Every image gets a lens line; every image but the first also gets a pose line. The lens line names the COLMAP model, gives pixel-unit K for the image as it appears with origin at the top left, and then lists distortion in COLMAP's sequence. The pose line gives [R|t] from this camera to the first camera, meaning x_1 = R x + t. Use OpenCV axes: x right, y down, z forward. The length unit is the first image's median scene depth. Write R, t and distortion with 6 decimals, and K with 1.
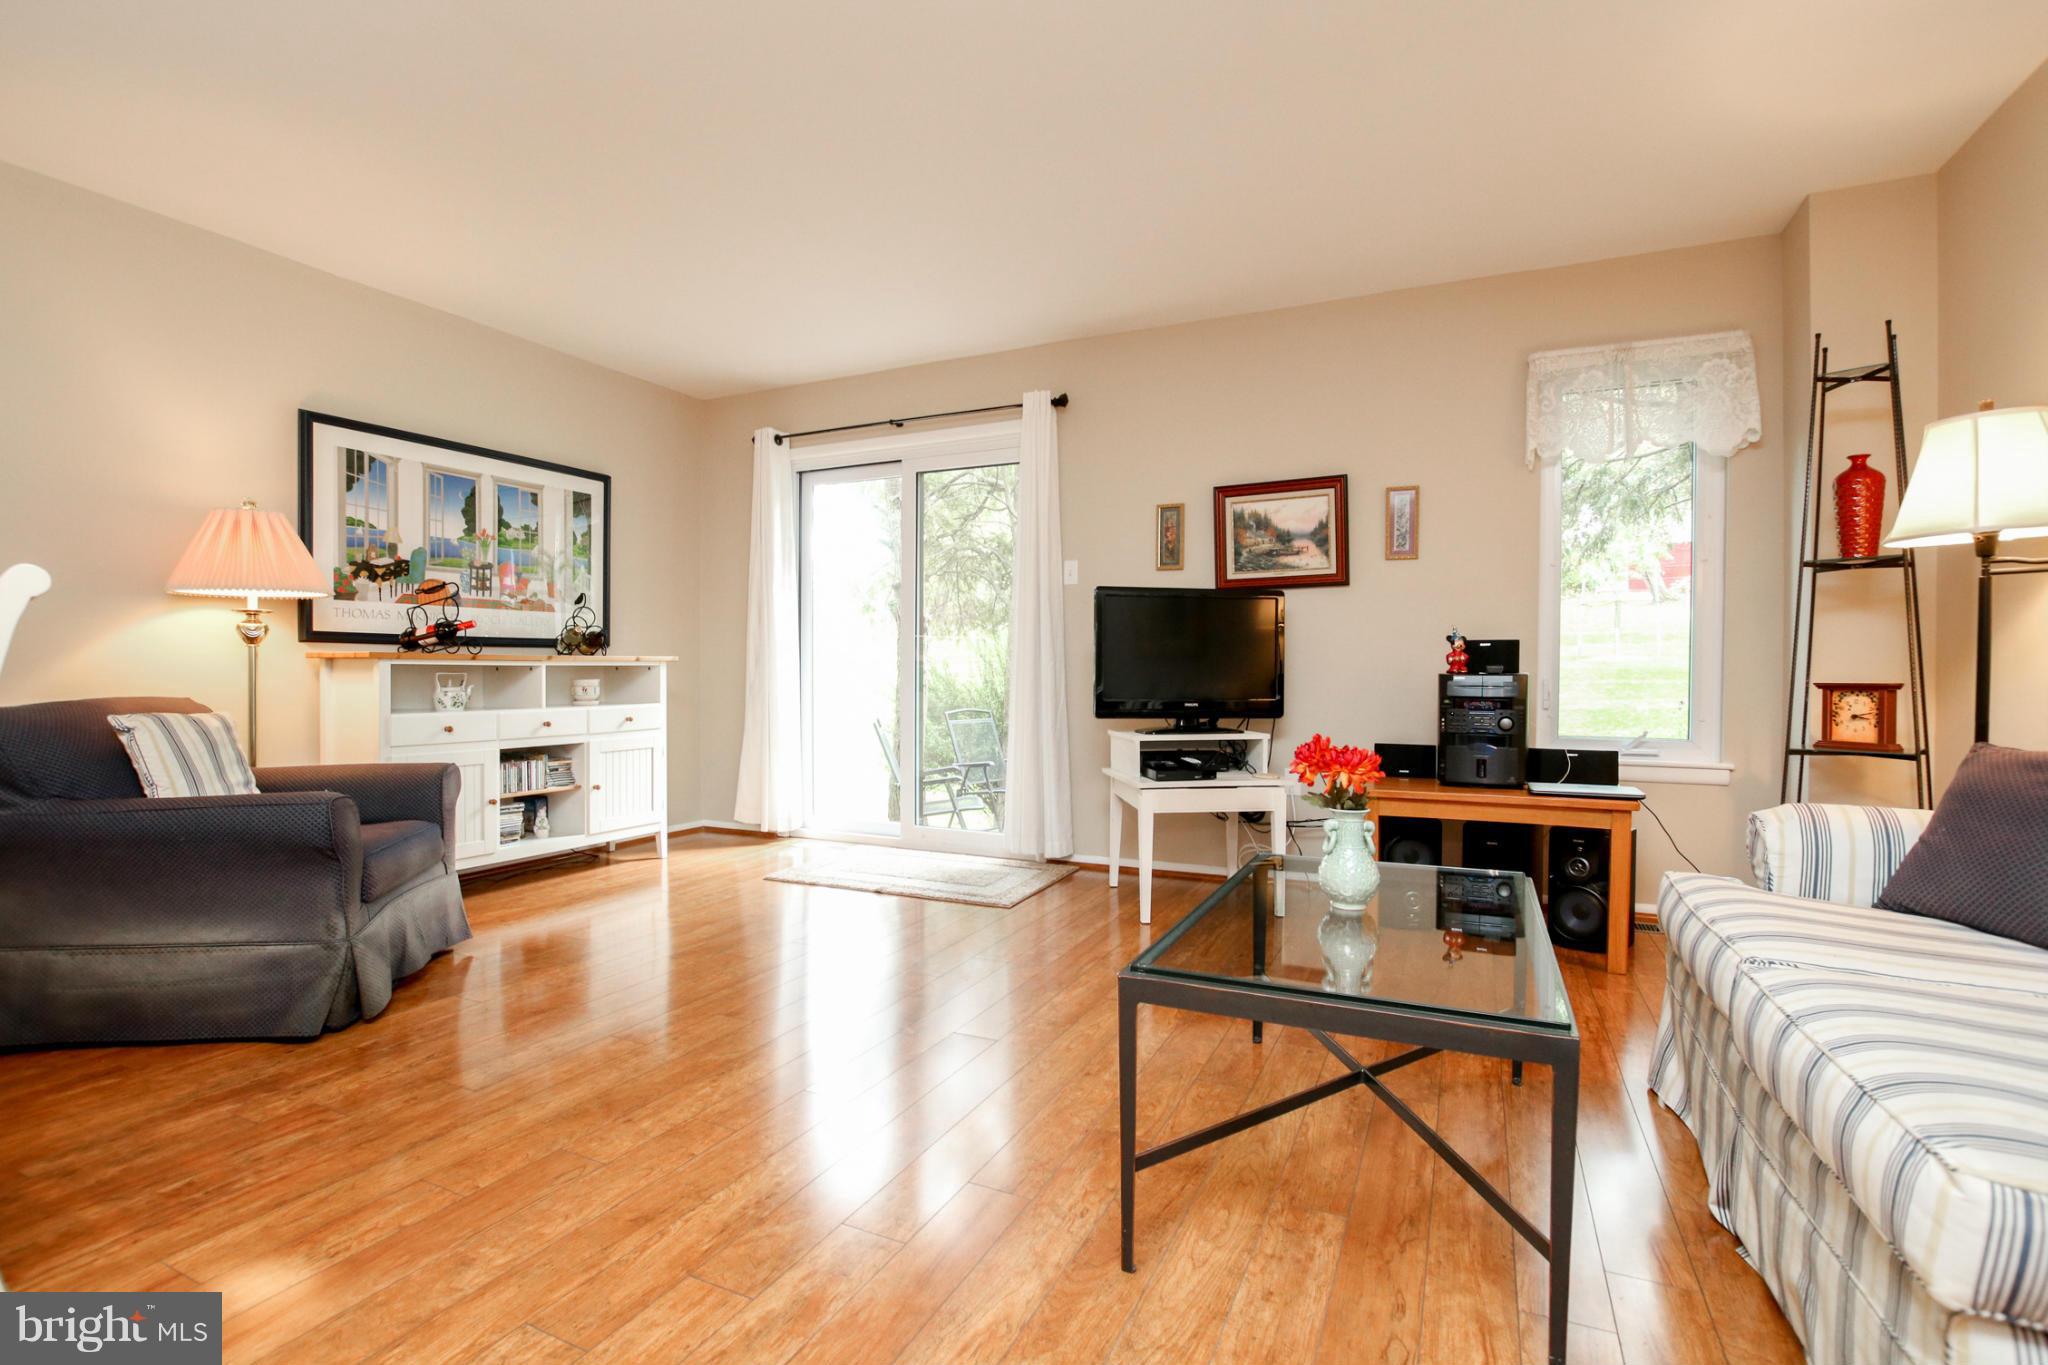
lens RADIAL K [[952.4, 0, 1018.0], [0, 952.4, 685.9], [0, 0, 1]] dist [-0.037945, 0.009620]
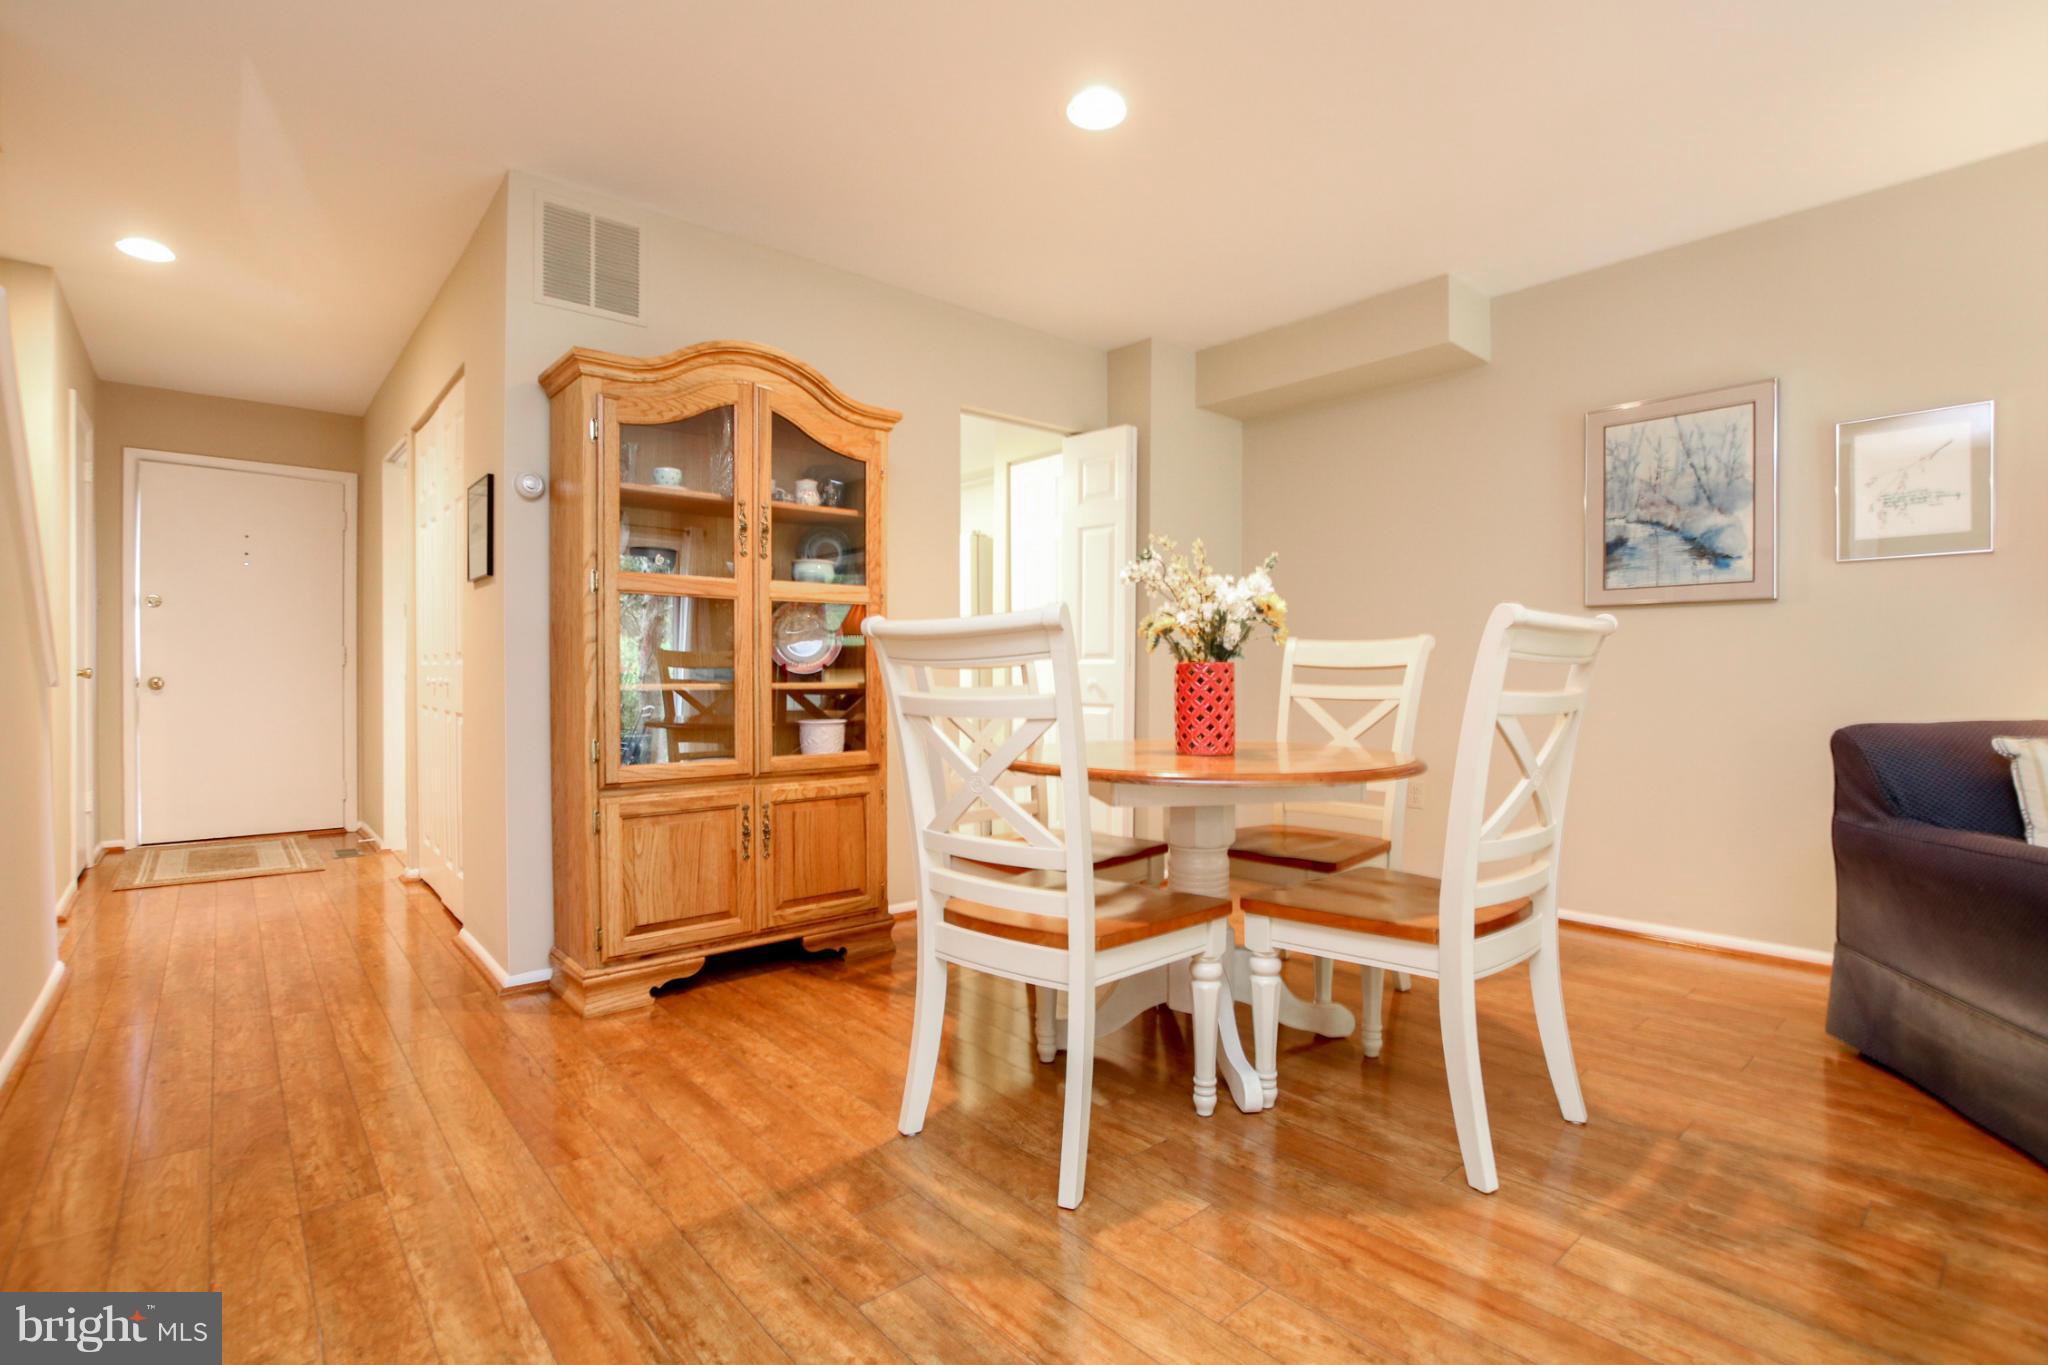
lens RADIAL K [[952.4, 0, 1018.0], [0, 952.4, 685.9], [0, 0, 1]] dist [-0.037945, 0.009620]
pose [[-0.407994, 0.009702, -0.912933, 0.228396], [-0.010595, 0.999826, 0.015361, -0.025416], [0.912923, 0.015939, -0.407820, 0.543620]]
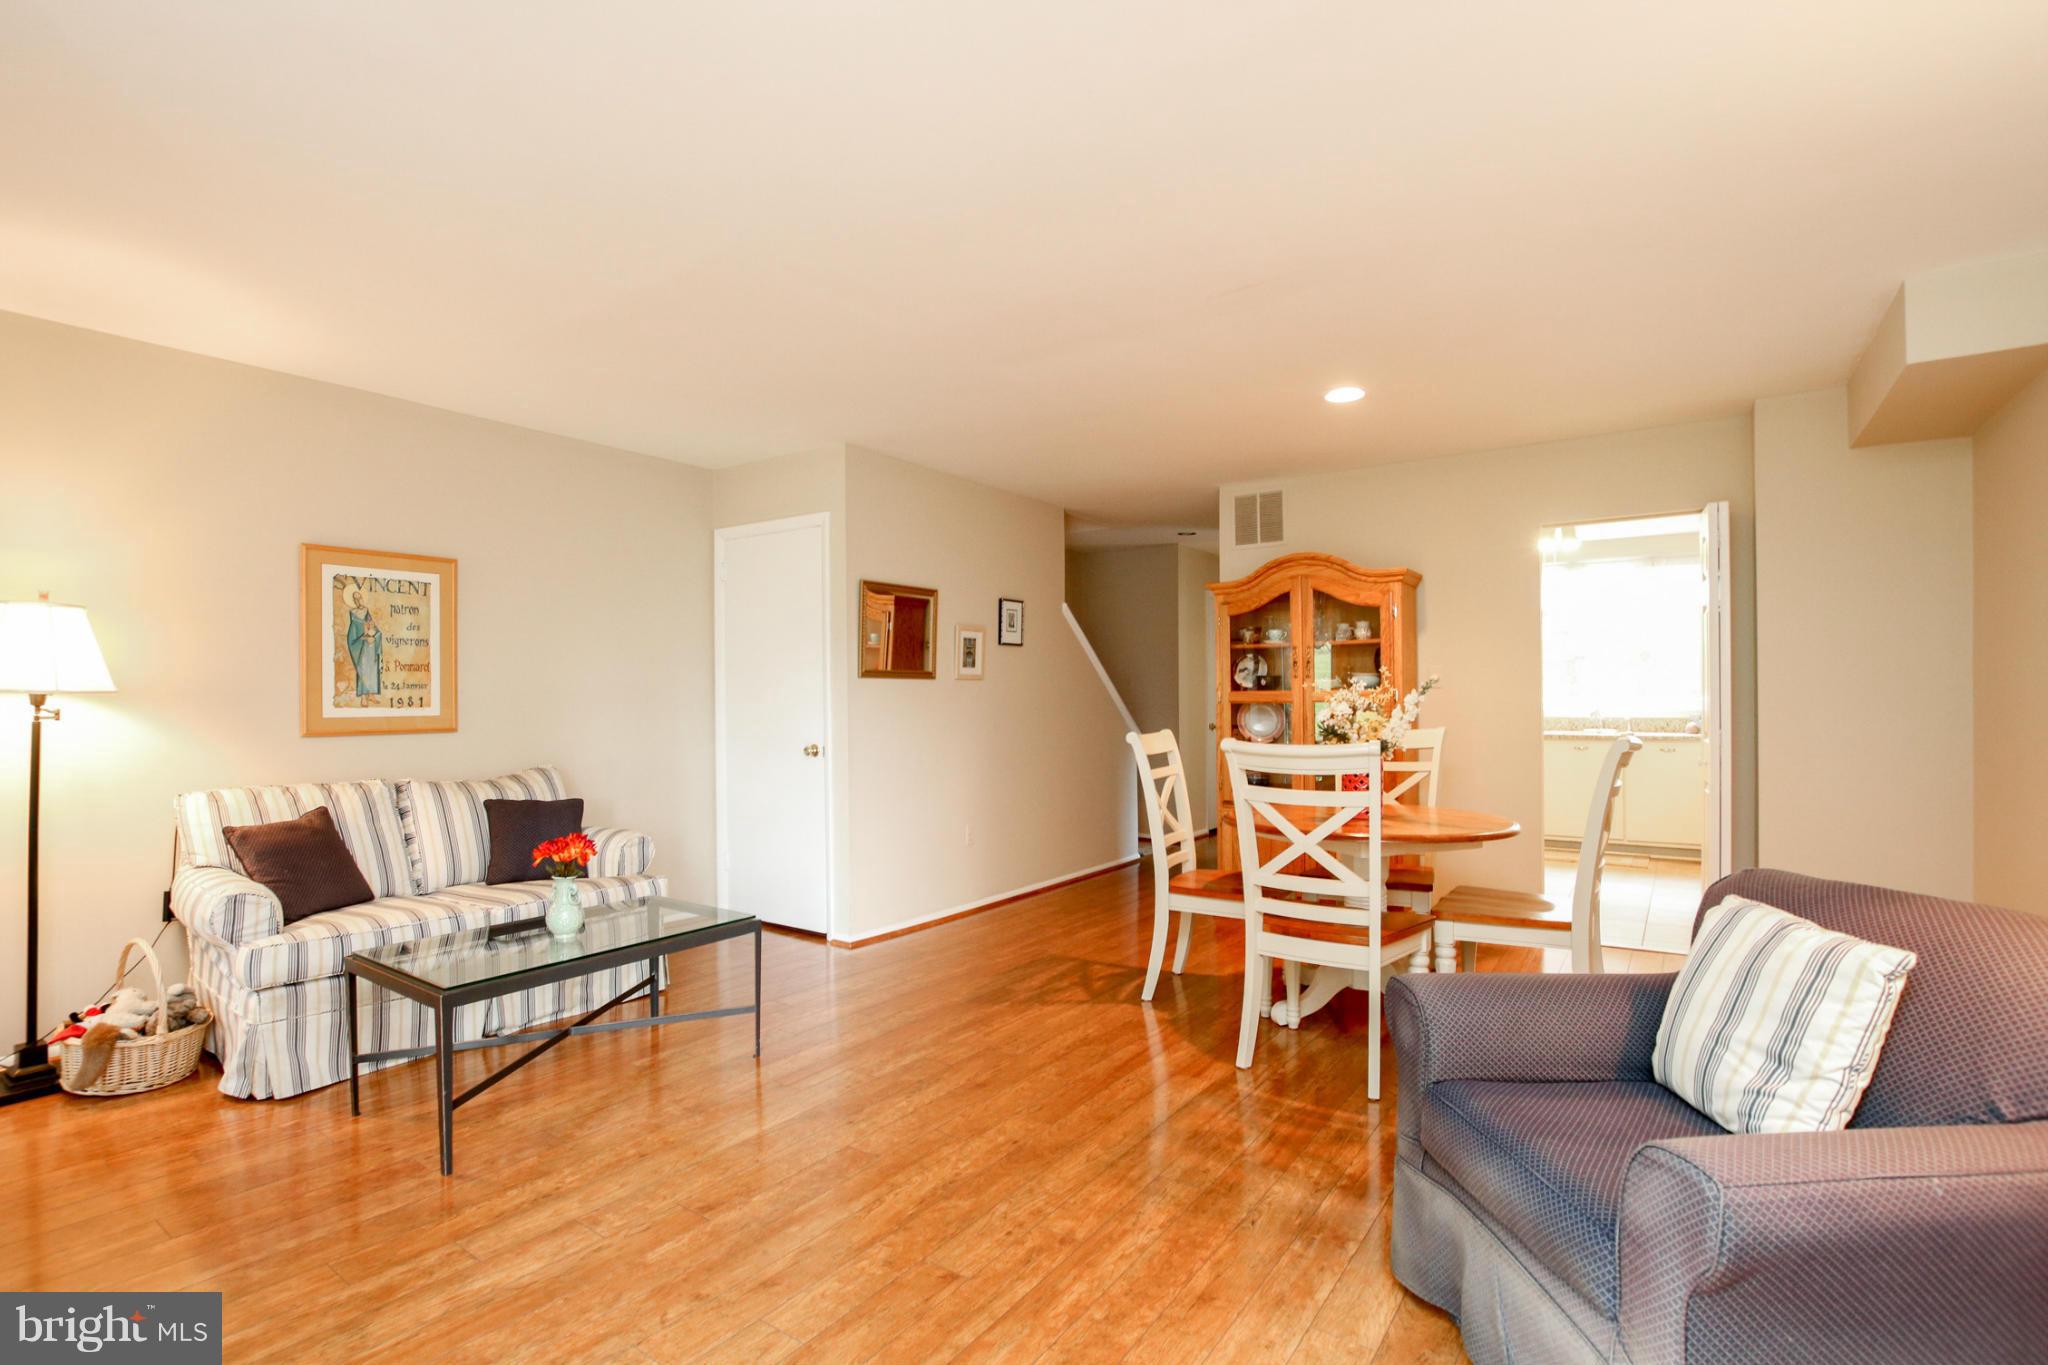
lens RADIAL K [[952.4, 0, 1018.0], [0, 952.4, 685.9], [0, 0, 1]] dist [-0.037945, 0.009620]
pose [[-0.985436, 0.004853, 0.169980, -0.599415], [0.004416, 0.999986, -0.002951, -0.166036], [-0.169992, -0.002157, -0.985443, 2.109556]]
